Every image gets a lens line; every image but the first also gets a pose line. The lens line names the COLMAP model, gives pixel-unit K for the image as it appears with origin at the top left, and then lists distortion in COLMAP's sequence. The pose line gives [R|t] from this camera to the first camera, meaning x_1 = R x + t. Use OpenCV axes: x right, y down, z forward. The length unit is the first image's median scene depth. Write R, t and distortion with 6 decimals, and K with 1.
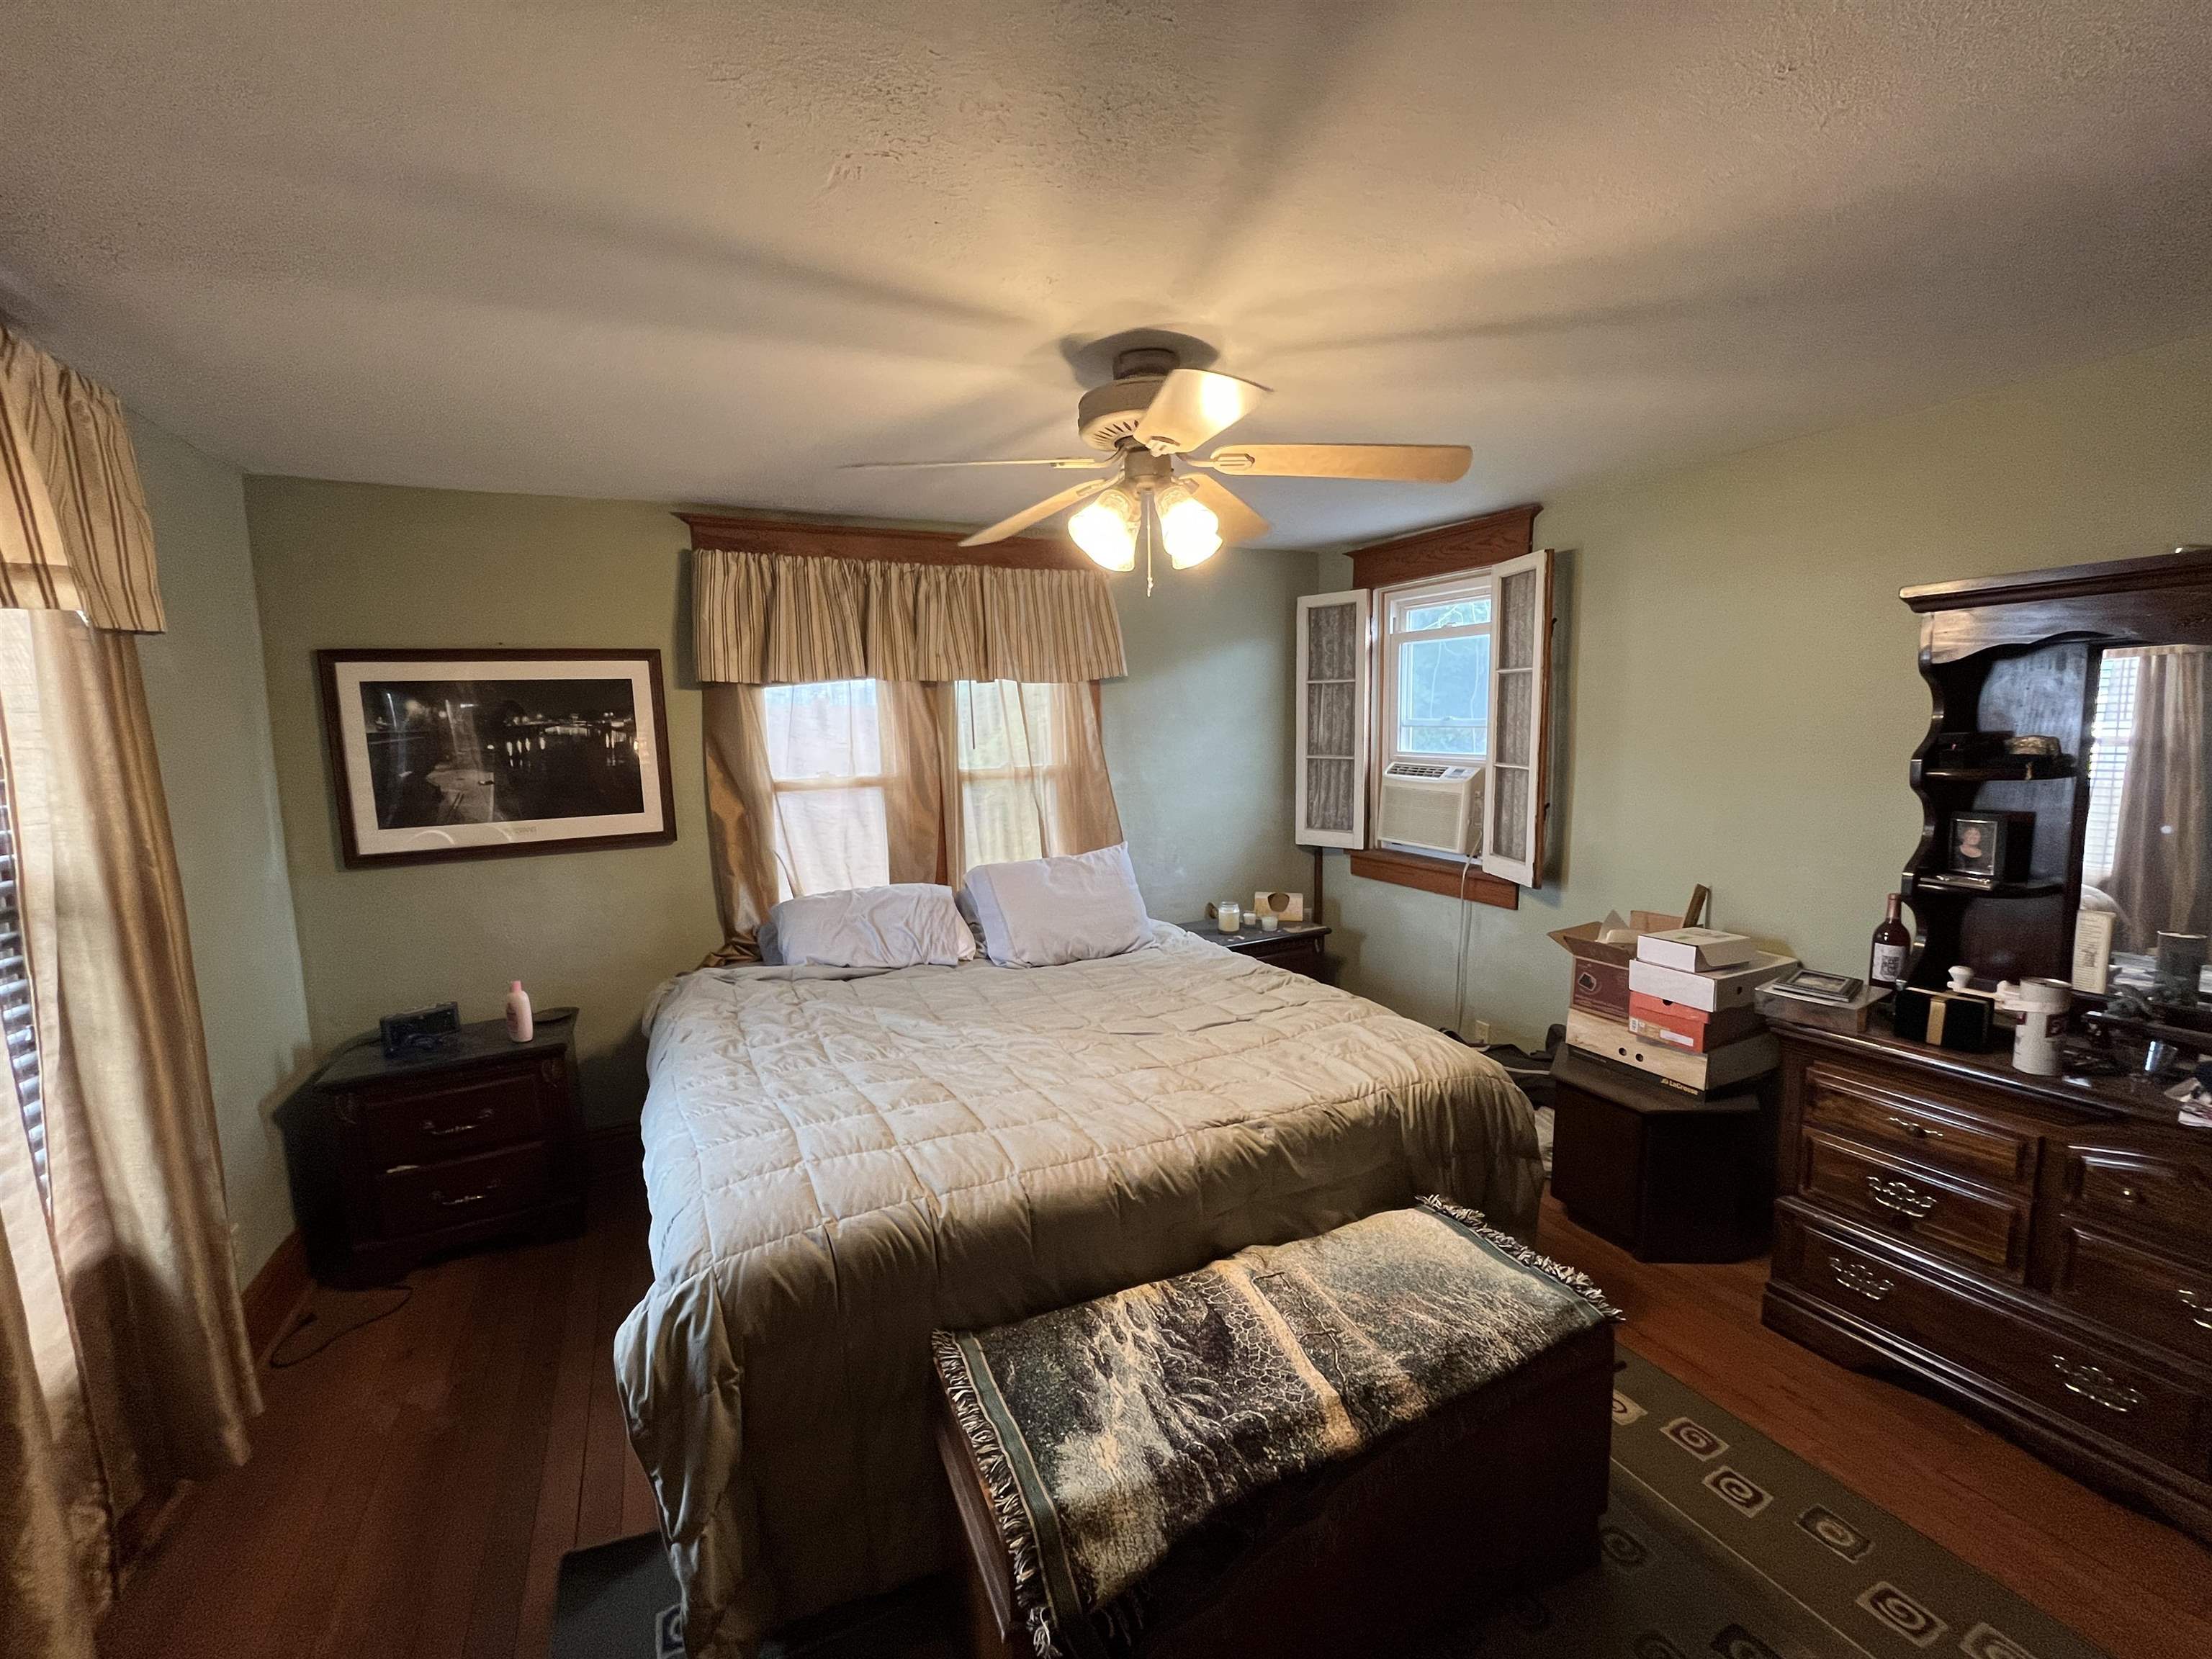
lens RADIAL K [[892.0, 0, 1101.2], [0, 892.0, 832.9], [0, 0, 1]] dist [-0.003994, 0.000215]
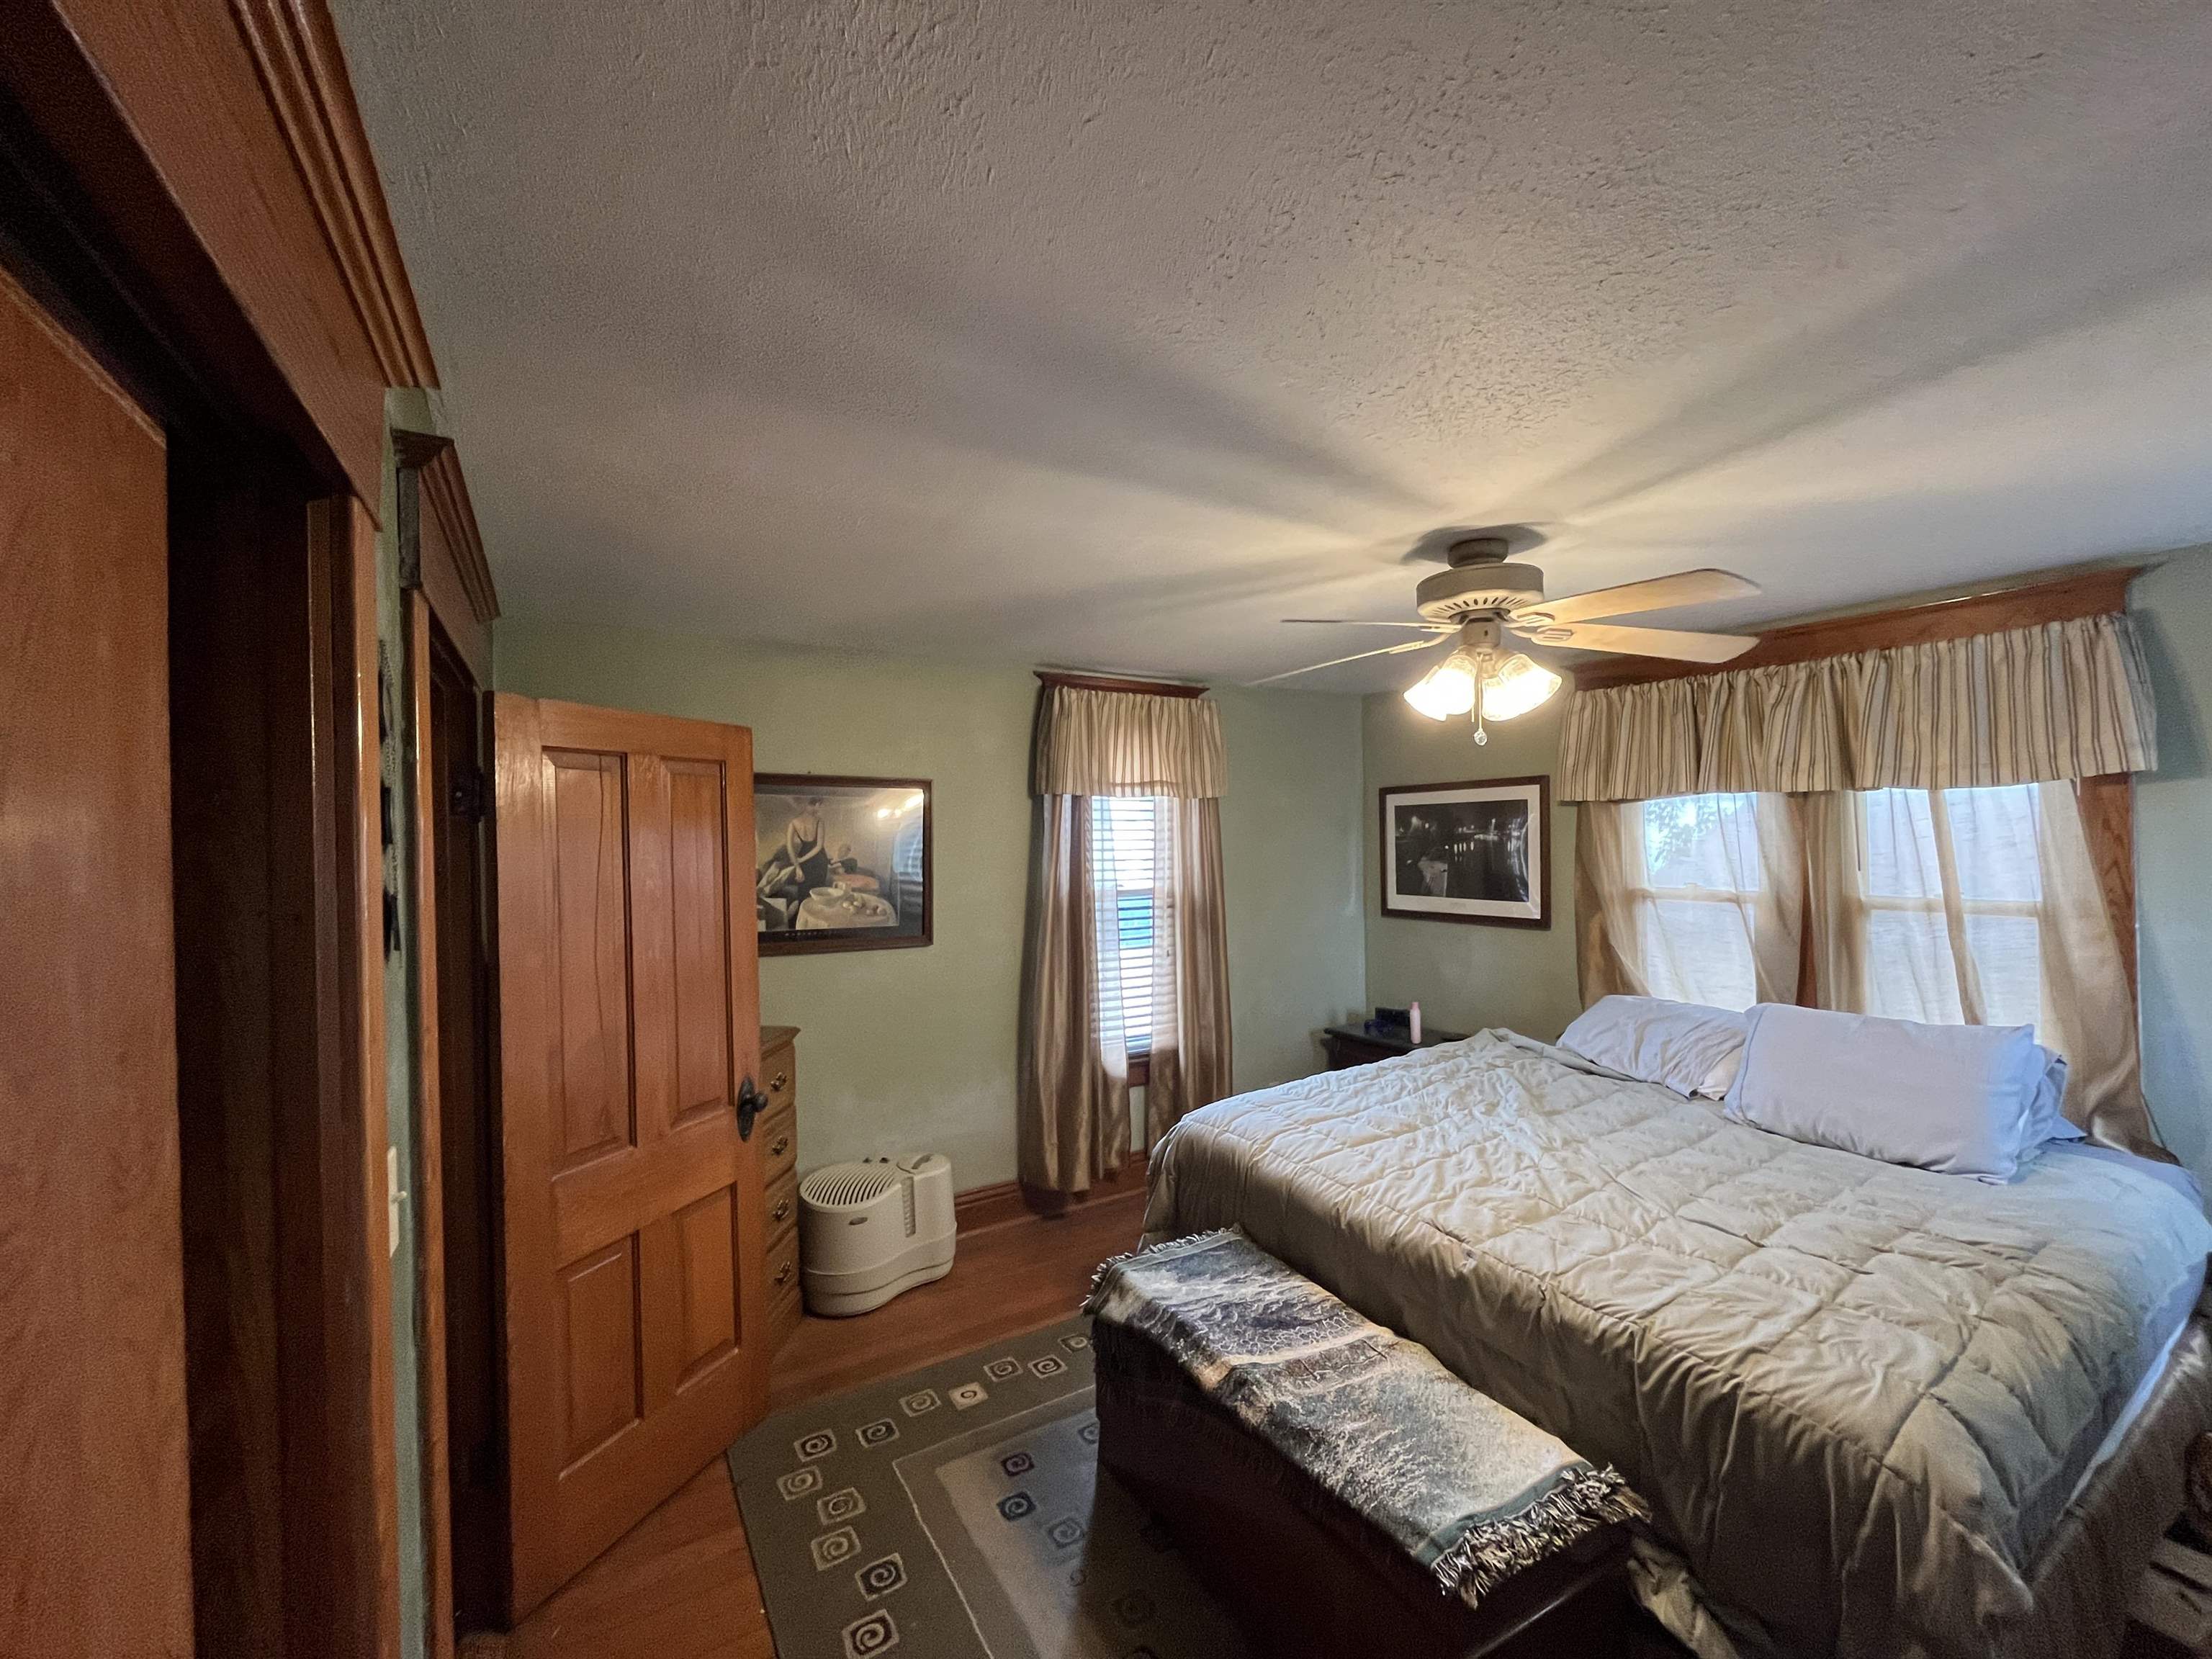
lens RADIAL K [[892.0, 0, 1095.5], [0, 892.0, 829.3], [0, 0, 1]] dist [-0.003994, 0.000215]
pose [[0.079197, 0.020193, -0.996654, 0.996227], [-0.111730, 0.993675, 0.011255, -0.101654], [0.990578, 0.110465, 0.080952, 0.381568]]
